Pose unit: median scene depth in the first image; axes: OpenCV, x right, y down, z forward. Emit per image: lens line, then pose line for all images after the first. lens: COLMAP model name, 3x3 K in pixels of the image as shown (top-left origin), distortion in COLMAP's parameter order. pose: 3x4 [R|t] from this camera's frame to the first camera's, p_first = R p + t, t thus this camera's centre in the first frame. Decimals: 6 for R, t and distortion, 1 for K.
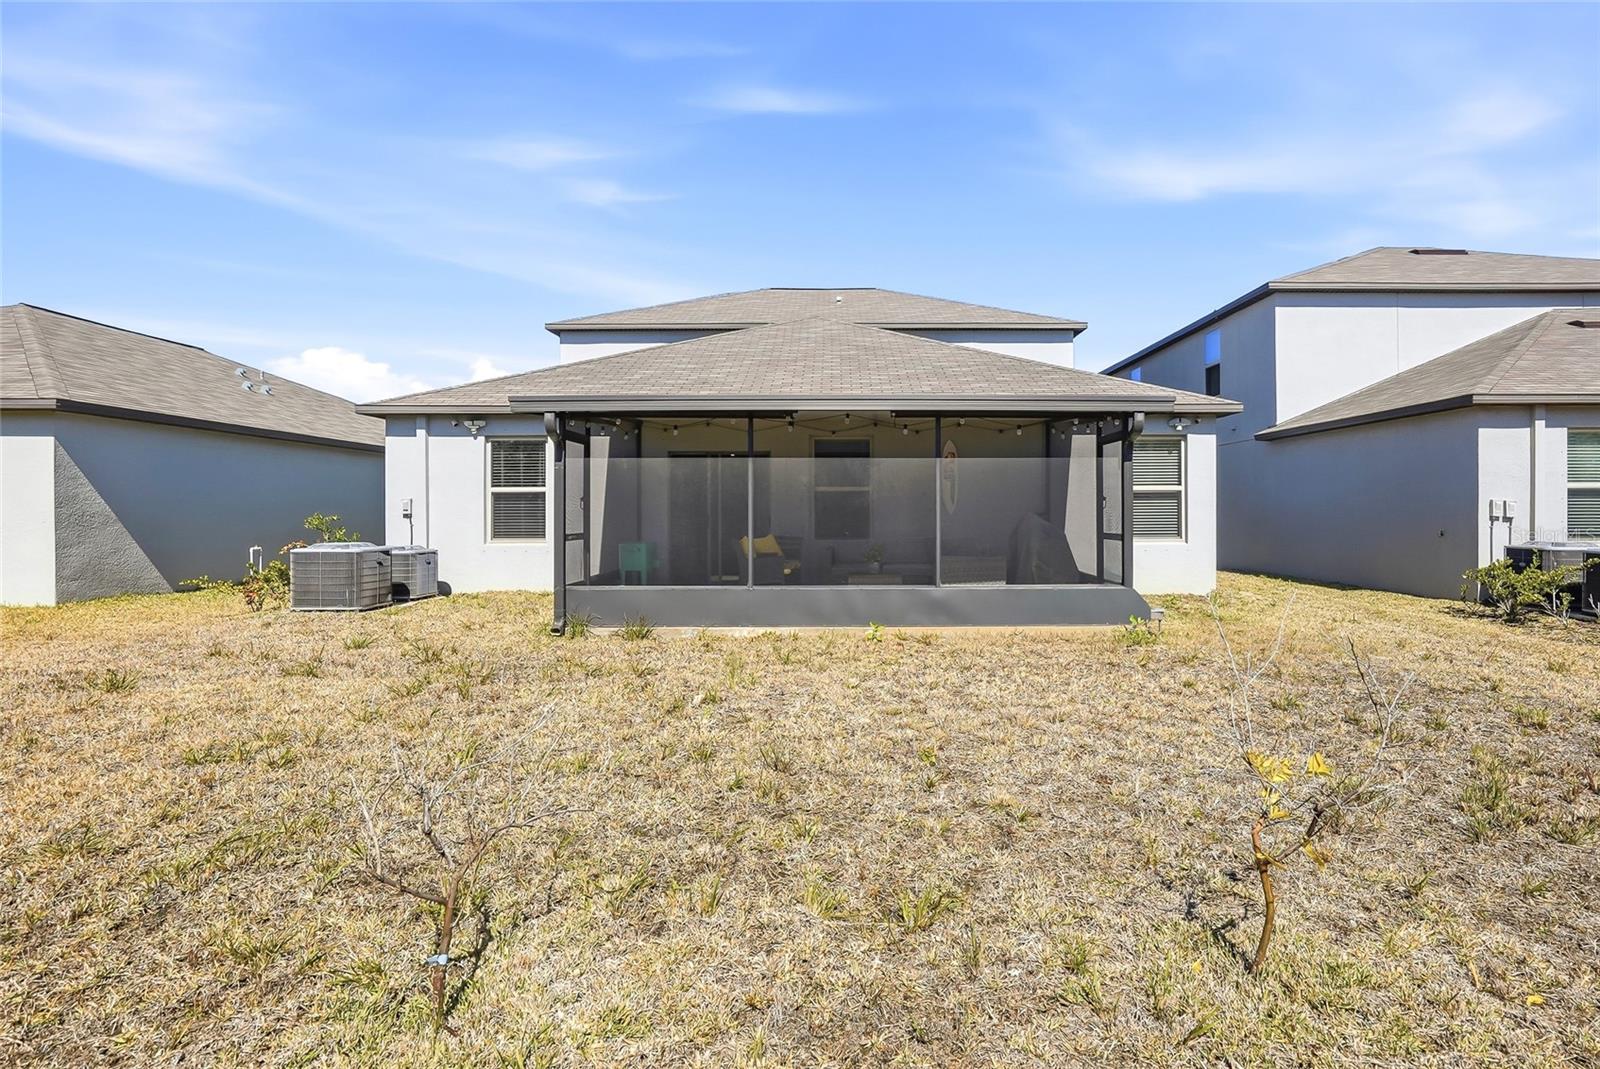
lens RADIAL K [[903.0, 0, 801.1], [0, 903.0, 503.8], [0, 0, 1]] dist [-0.013923, 0.009050]
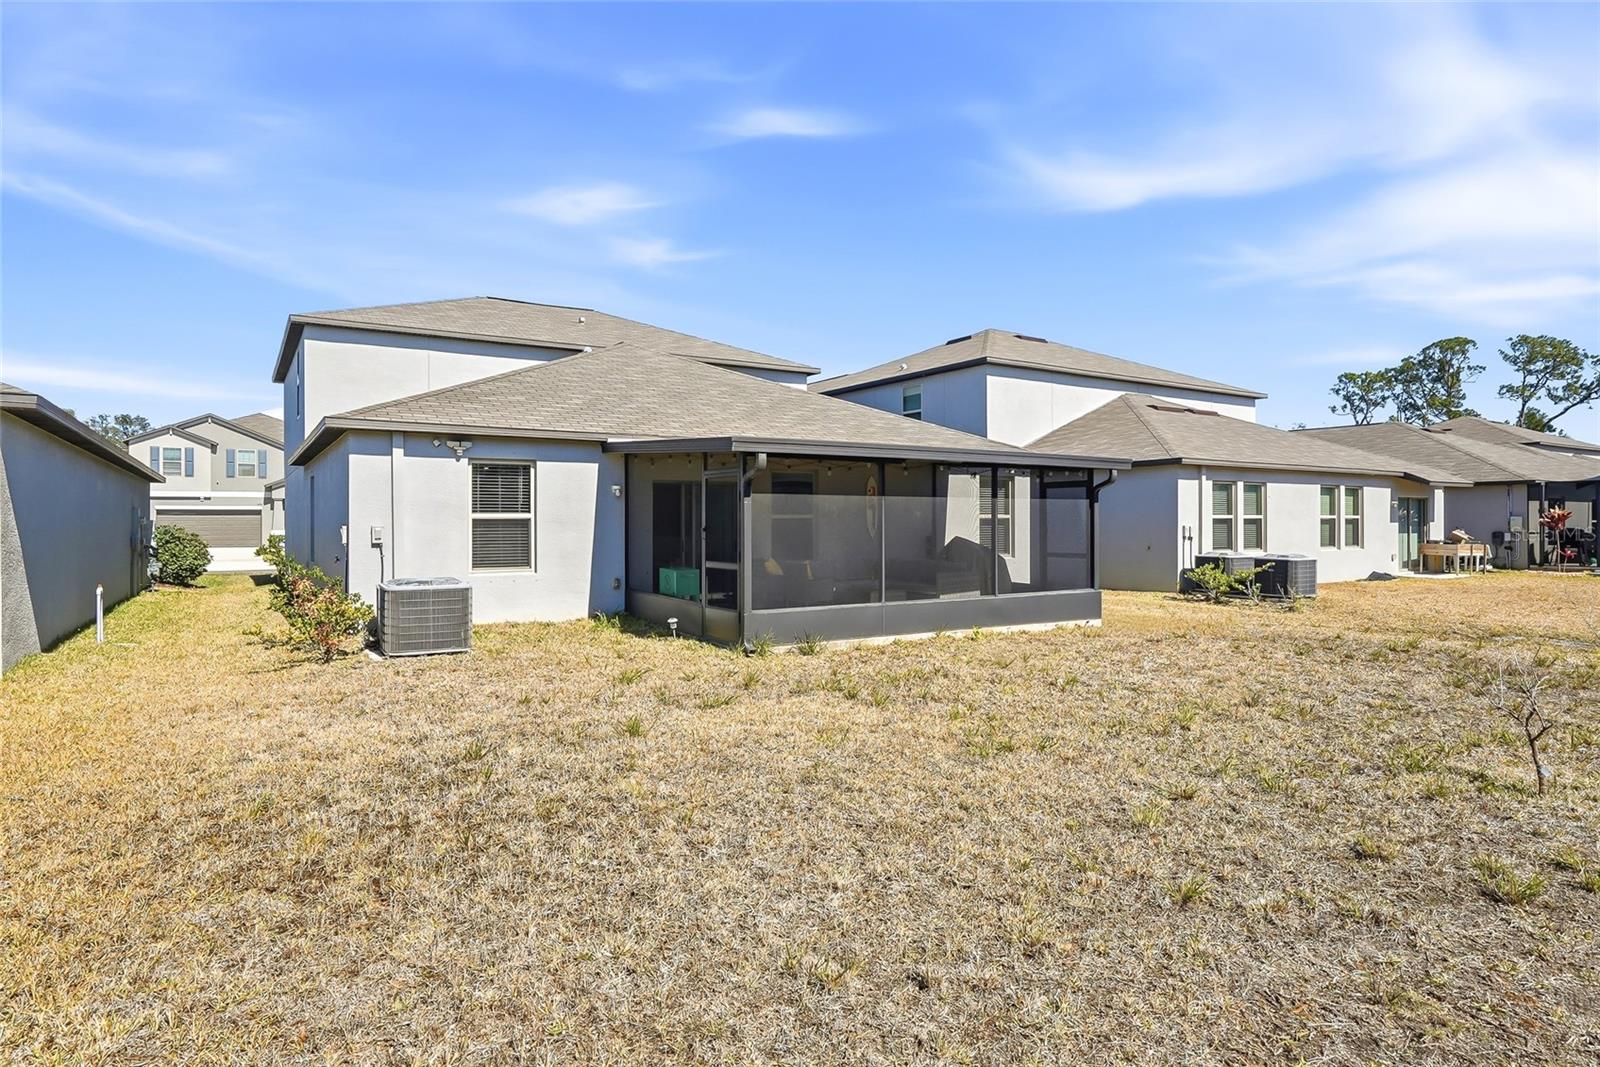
lens RADIAL K [[903.0, 0, 807.5], [0, 903.0, 535.4], [0, 0, 1]] dist [-0.013923, 0.009050]
pose [[0.847491, -0.007690, 0.530754, -0.590096], [-0.004359, 0.999760, 0.021447, -0.018026], [-0.530791, -0.020490, 0.847255, 0.028011]]
